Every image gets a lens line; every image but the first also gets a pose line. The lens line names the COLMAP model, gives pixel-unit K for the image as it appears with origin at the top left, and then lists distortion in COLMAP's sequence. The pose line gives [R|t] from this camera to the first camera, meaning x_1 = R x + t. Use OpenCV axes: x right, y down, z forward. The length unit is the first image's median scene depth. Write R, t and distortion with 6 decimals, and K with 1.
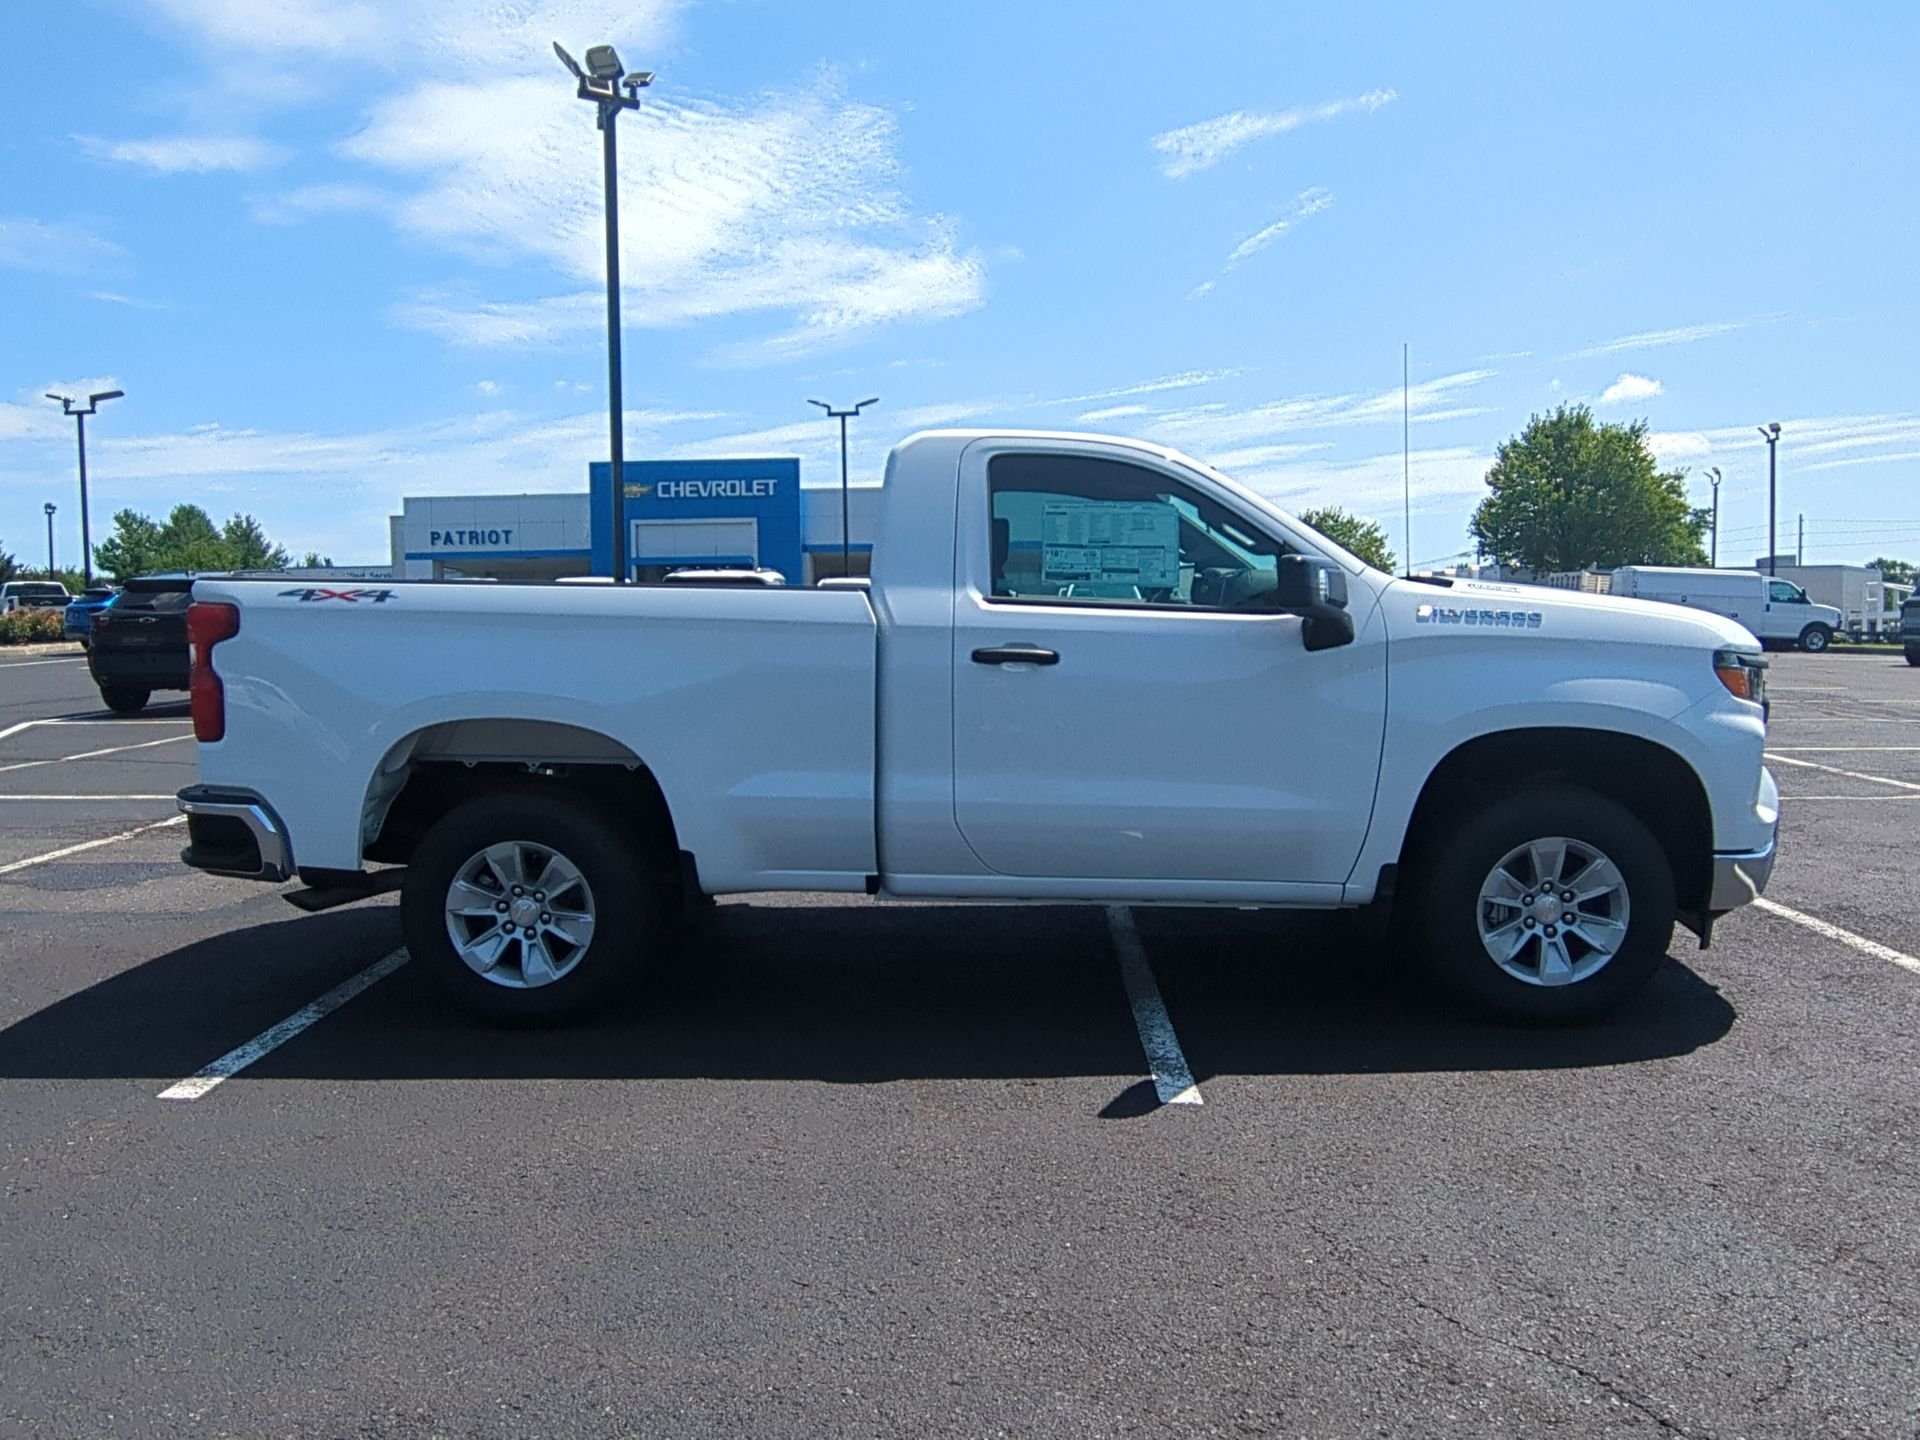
lens RADIAL K [[1414.4, 0, 960.0], [0, 1414.4, 748.2], [0, 0, 1]] dist [0.011778, -0.012533]
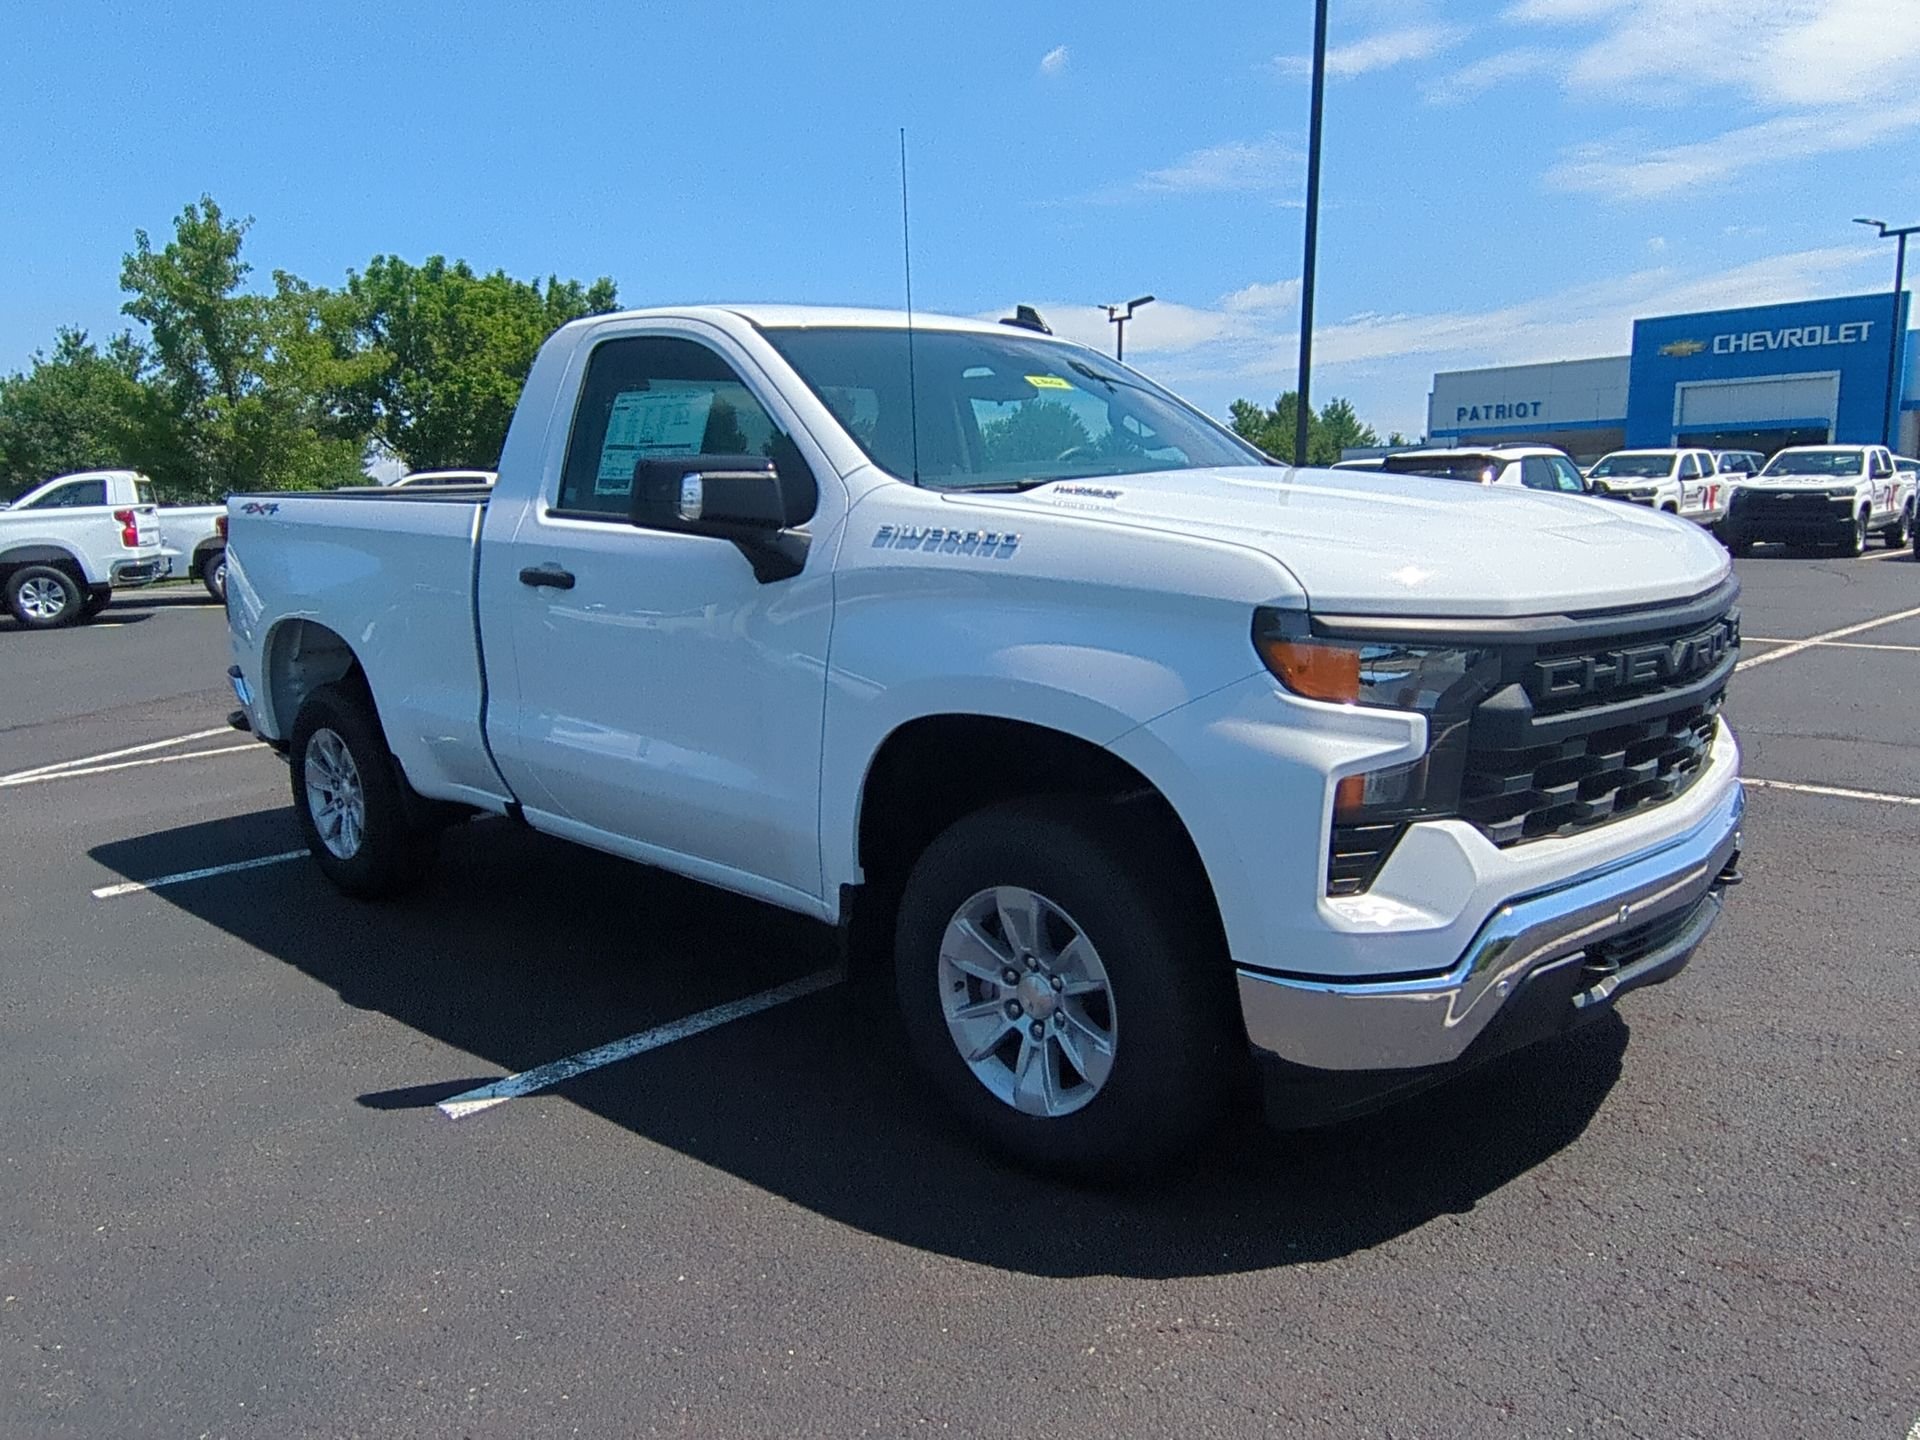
lens RADIAL K [[1414.4, 0, 960.0], [0, 1414.4, 748.2], [0, 0, 1]] dist [0.011778, -0.012533]
pose [[0.736706, 0.111063, -0.667031, 0.085244], [-0.053507, 0.992901, 0.106226, -0.006908], [0.674093, -0.042567, 0.737419, 0.053293]]
